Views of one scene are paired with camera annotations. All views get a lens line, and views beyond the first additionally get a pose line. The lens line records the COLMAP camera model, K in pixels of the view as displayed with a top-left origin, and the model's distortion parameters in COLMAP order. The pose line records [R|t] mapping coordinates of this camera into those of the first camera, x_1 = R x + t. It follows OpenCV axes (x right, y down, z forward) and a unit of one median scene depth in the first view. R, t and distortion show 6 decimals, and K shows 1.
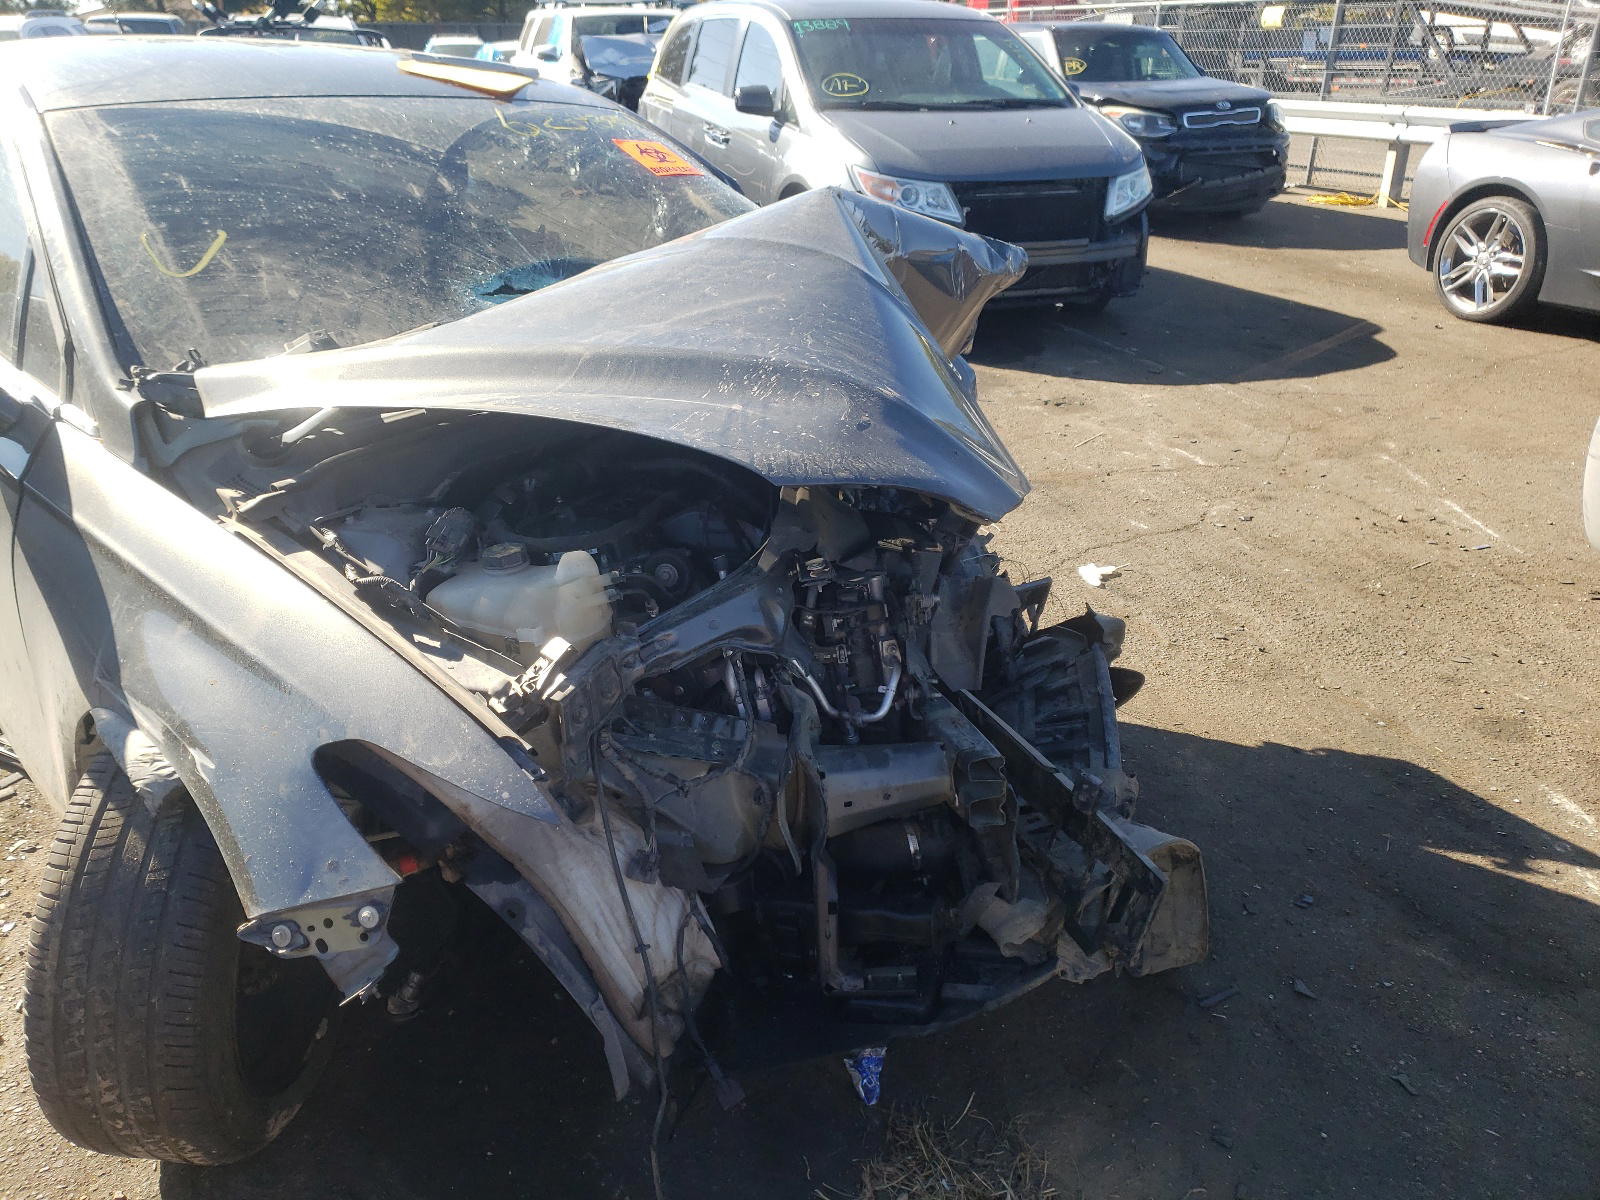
lens RADIAL K [[1233.0, 0, 800.0], [0, 1233.0, 600.0], [0, 0, 1]] dist [0.097548, -0.089152]
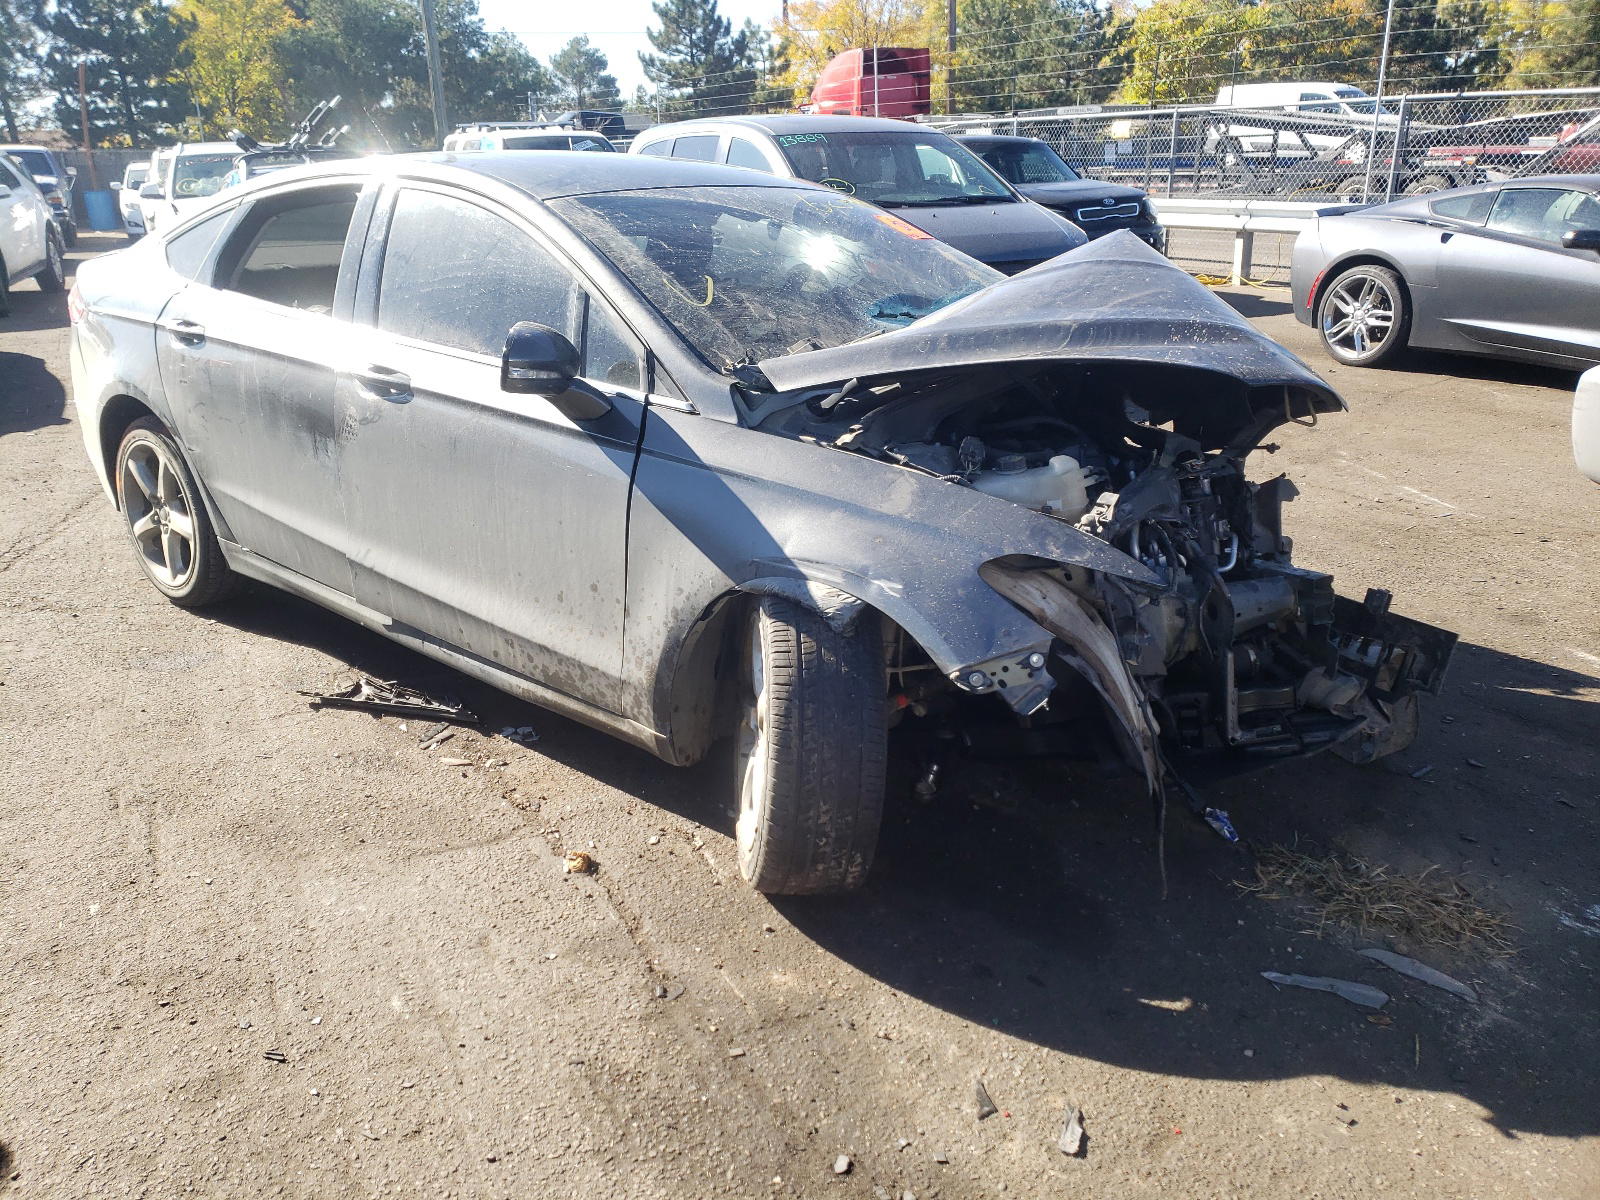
lens RADIAL K [[1233.0, 0, 800.0], [0, 1233.0, 600.0], [0, 0, 1]] dist [0.097548, -0.089152]
pose [[0.989506, -0.063529, 0.129775, -0.178408], [0.073662, 0.994472, -0.074831, 0.057349], [-0.124304, 0.083606, 0.988716, -0.115102]]
